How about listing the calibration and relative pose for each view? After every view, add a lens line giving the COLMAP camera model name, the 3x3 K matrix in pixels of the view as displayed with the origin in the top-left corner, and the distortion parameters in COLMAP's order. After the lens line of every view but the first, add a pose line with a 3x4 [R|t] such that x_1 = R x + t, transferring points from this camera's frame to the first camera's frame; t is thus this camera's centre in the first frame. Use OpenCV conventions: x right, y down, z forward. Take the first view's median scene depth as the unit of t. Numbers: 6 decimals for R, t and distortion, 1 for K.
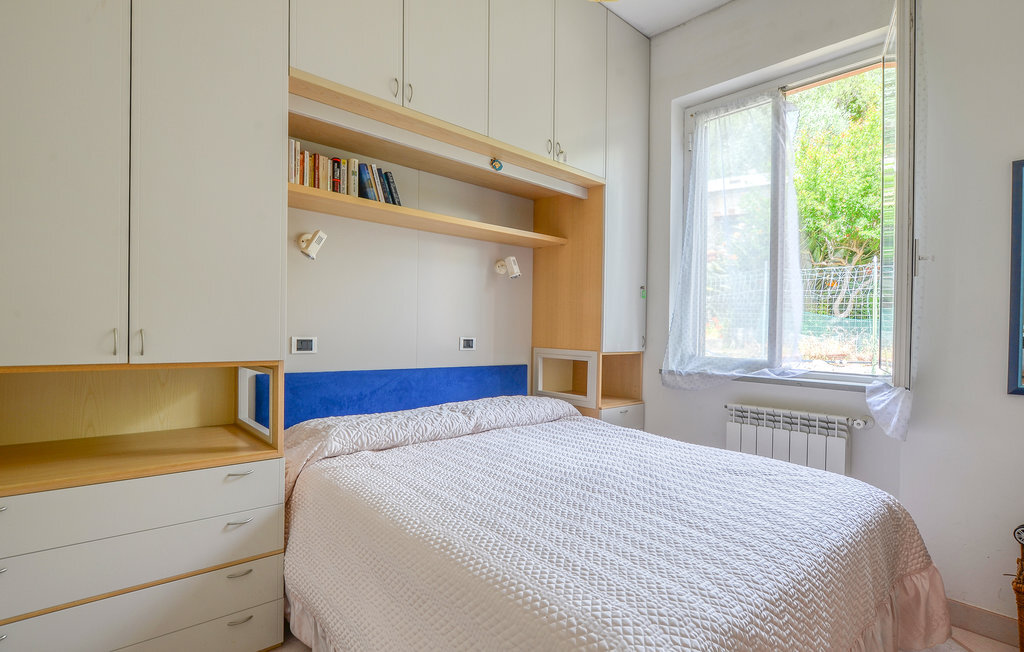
lens RADIAL K [[513.8, 0, 512.0], [0, 513.8, 326.0], [0, 0, 1]] dist [-0.003179, -0.000343]
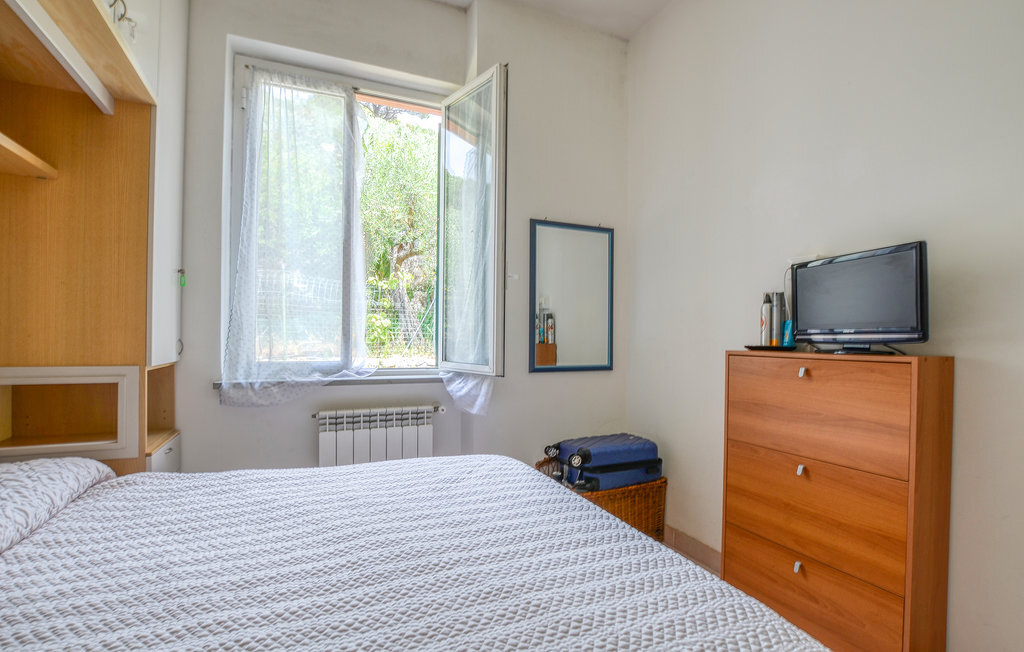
lens RADIAL K [[465.2, 0, 510.0], [0, 465.2, 333.4], [0, 0, 1]] dist [-0.039682, 0.011500]
pose [[0.324691, -0.015418, 0.945694, -0.272186], [-0.002335, 0.999851, 0.017103, -0.002289], [-0.945817, -0.007761, 0.324607, 0.497332]]
